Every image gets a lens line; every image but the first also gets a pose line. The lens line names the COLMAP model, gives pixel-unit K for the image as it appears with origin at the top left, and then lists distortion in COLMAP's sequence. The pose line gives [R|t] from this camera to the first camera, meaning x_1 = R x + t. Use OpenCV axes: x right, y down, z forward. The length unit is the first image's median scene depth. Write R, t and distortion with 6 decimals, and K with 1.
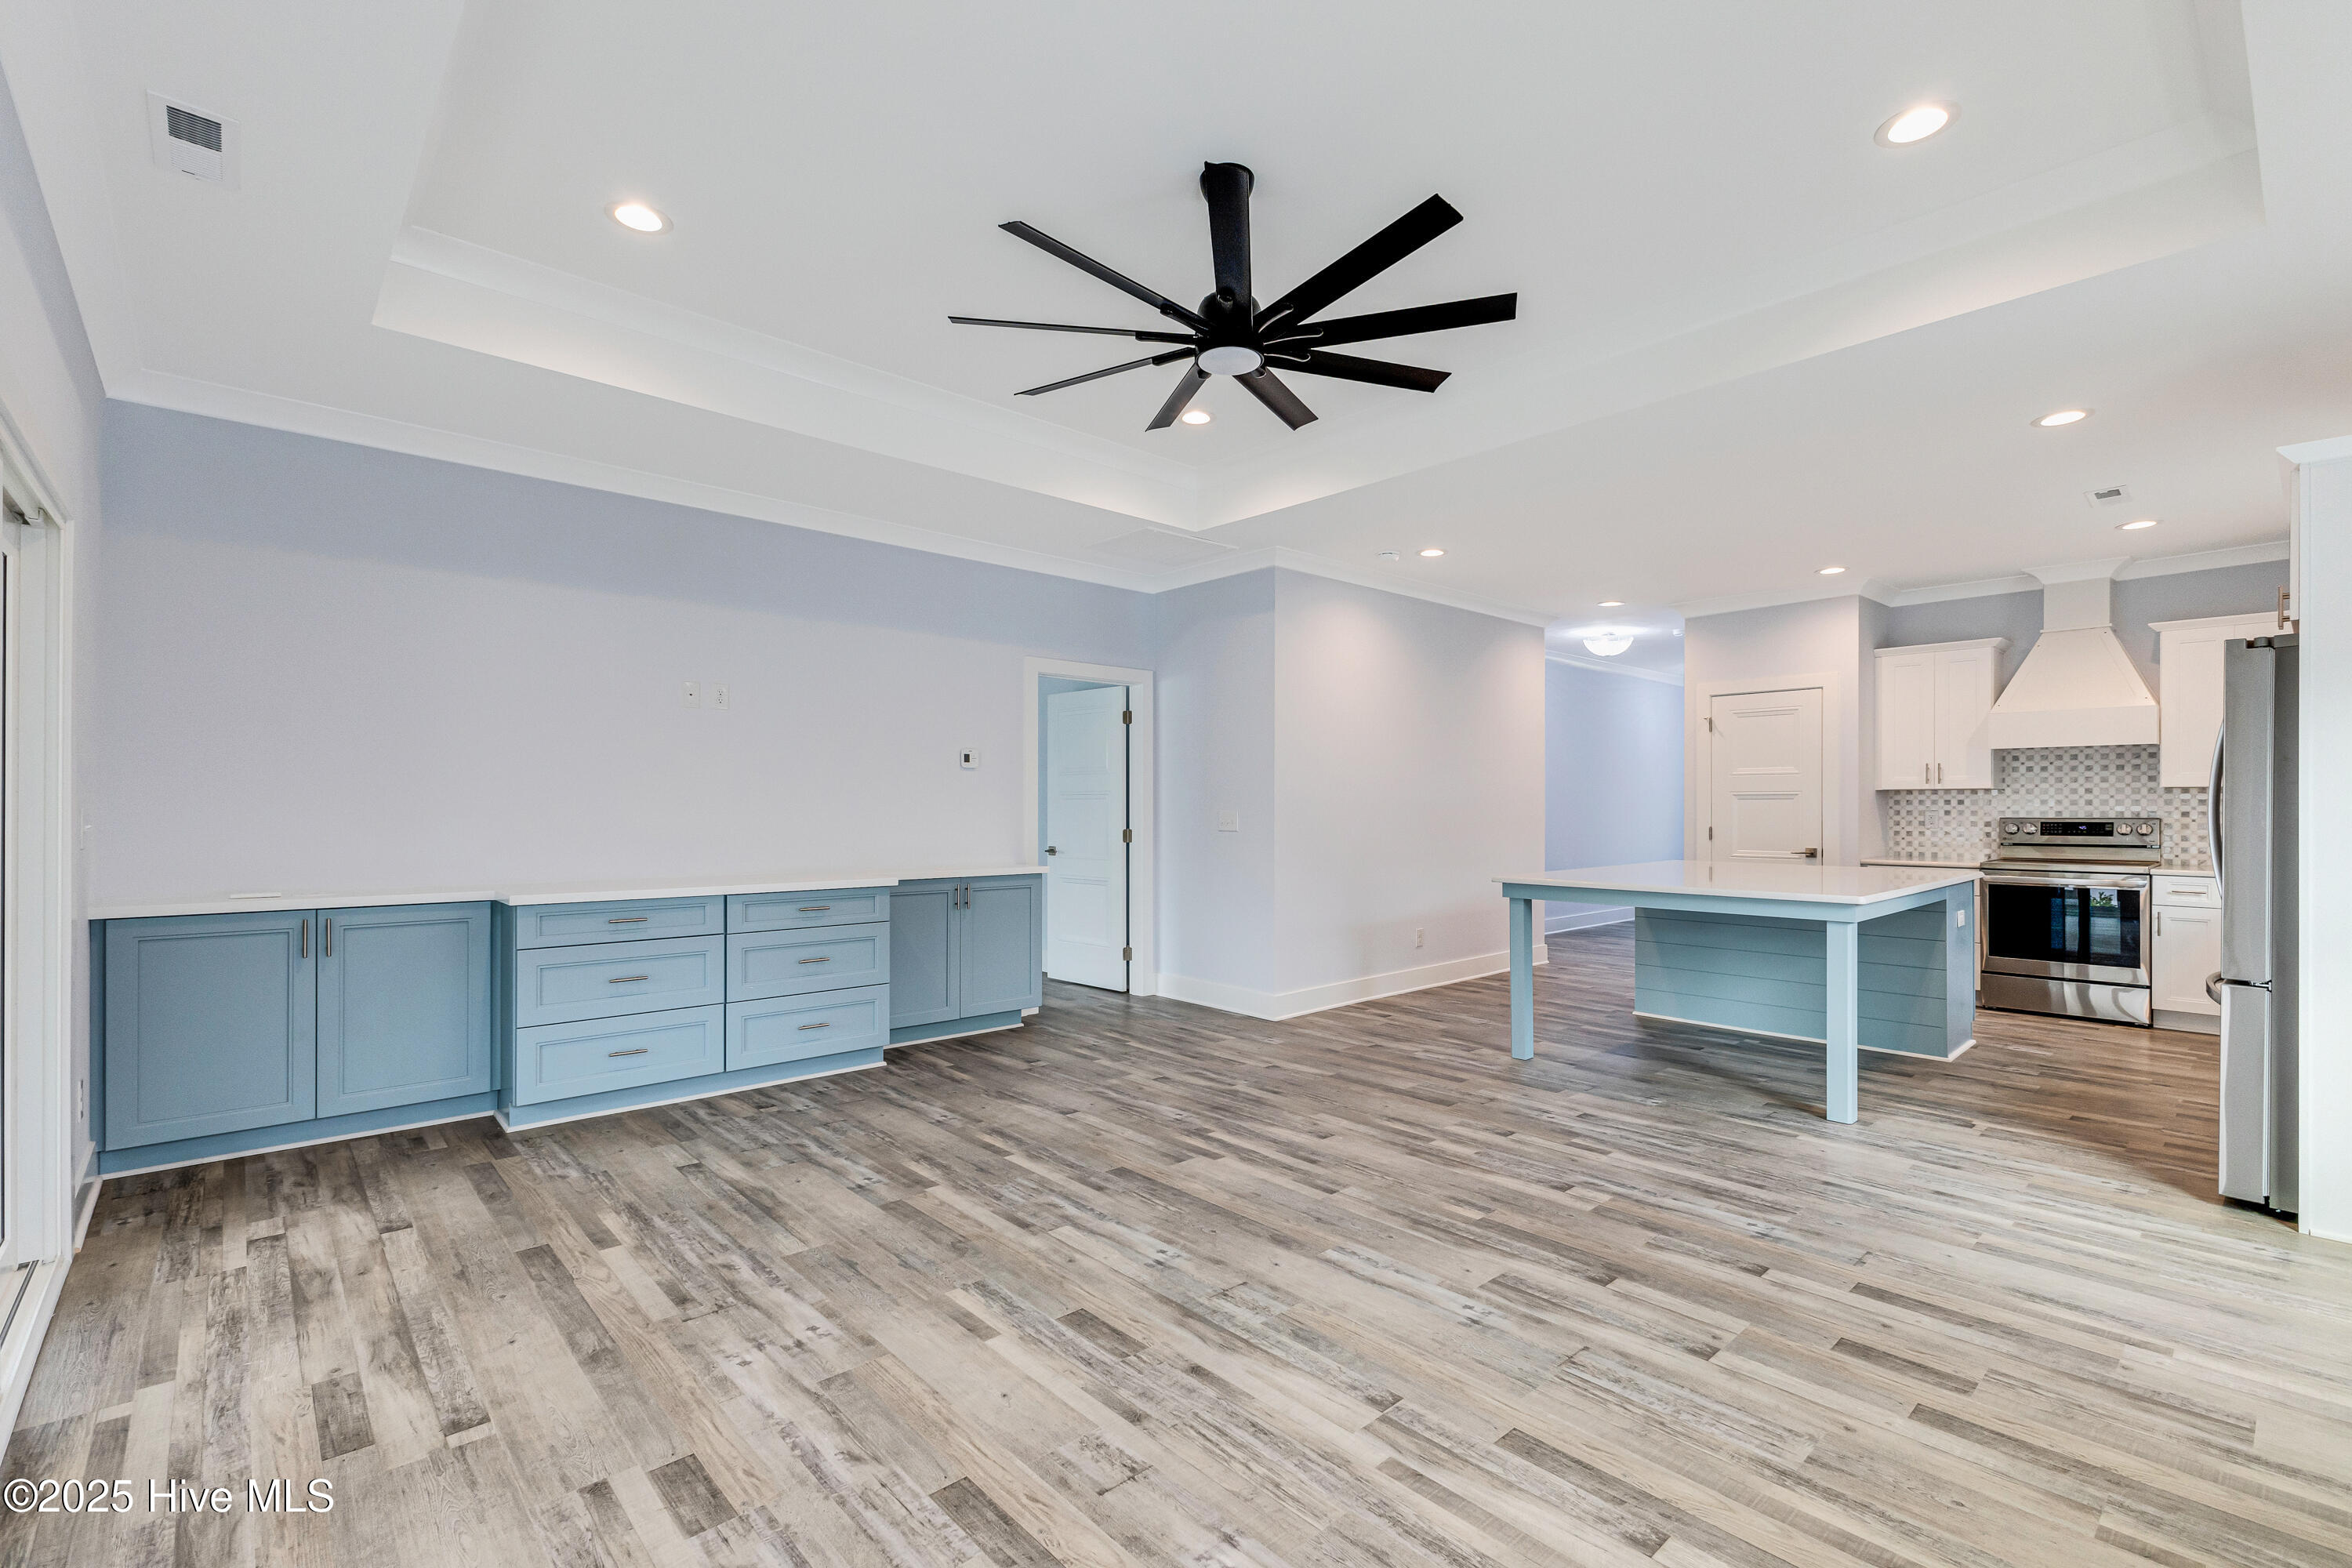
lens RADIAL K [[1030.8, 0, 1179.7], [0, 1030.8, 810.3], [0, 0, 1]] dist [-0.000543, 0.000235]
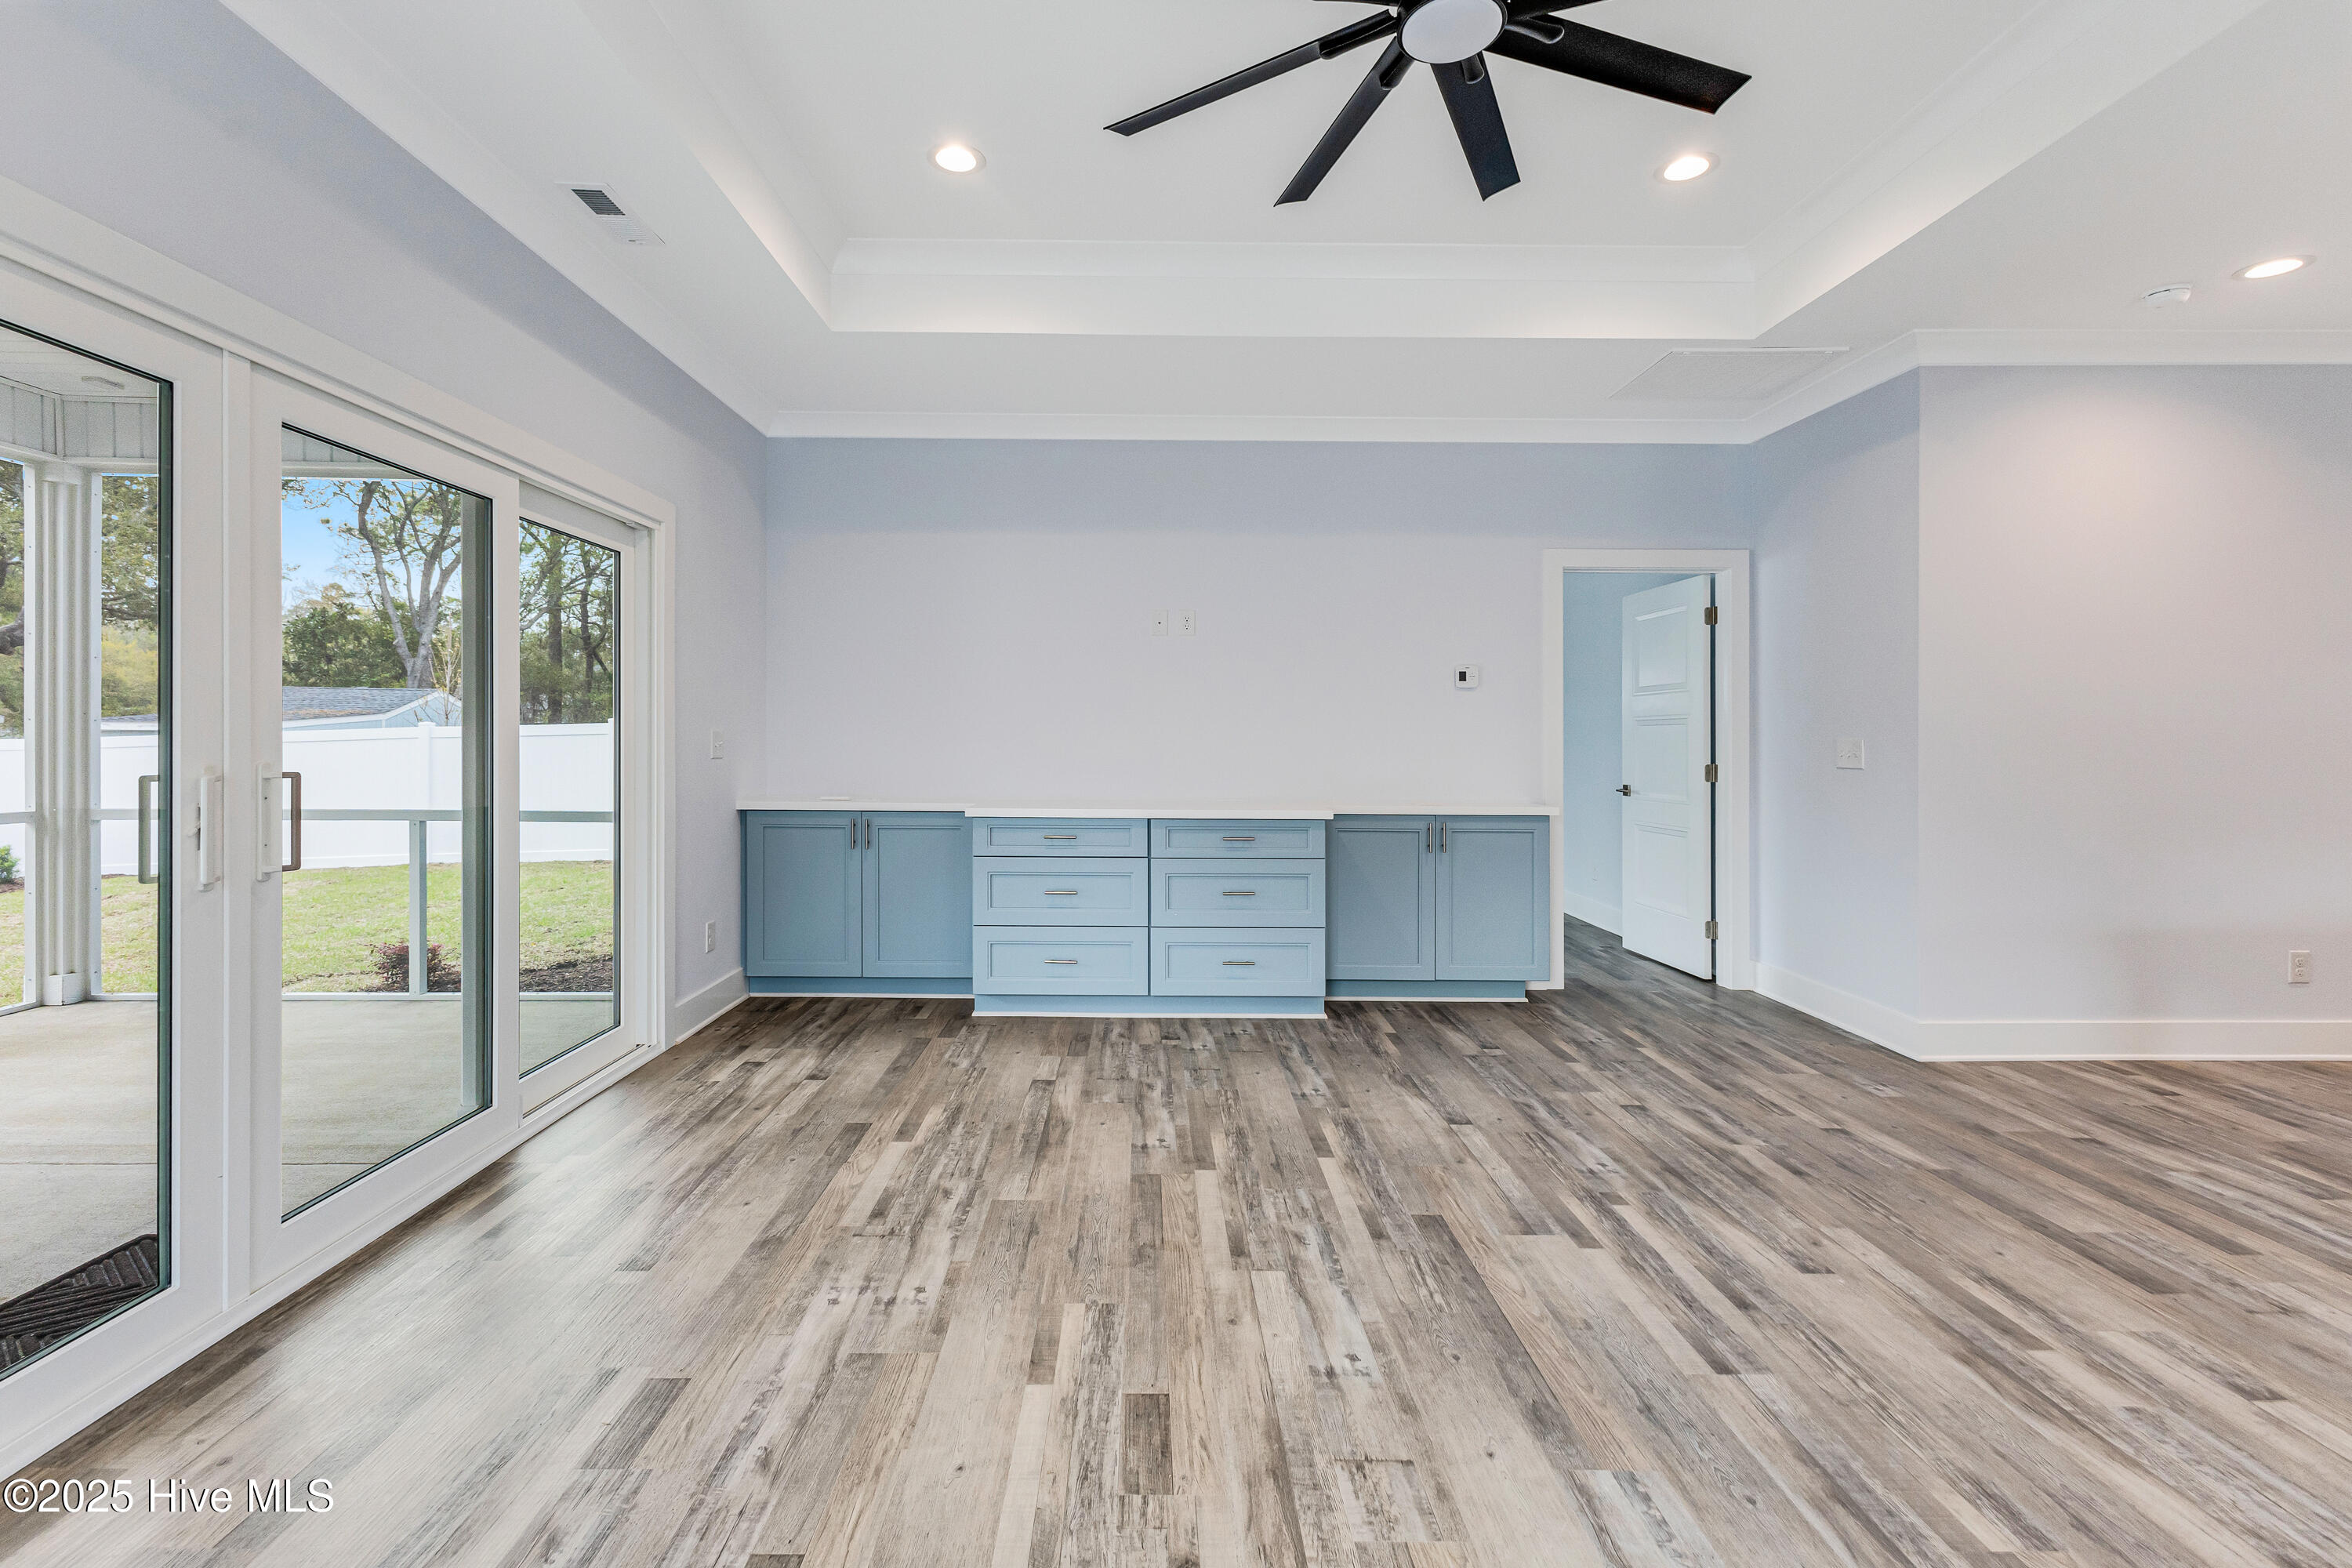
lens RADIAL K [[1027.2, 0, 1141.2], [0, 1027.2, 749.3], [0, 0, 1]] dist [0.001354, -0.000032]
pose [[0.742154, 0.008937, -0.670170, 0.243749], [-0.007814, 0.999959, 0.004681, 0.011639], [0.670184, 0.001763, 0.742193, 0.282038]]
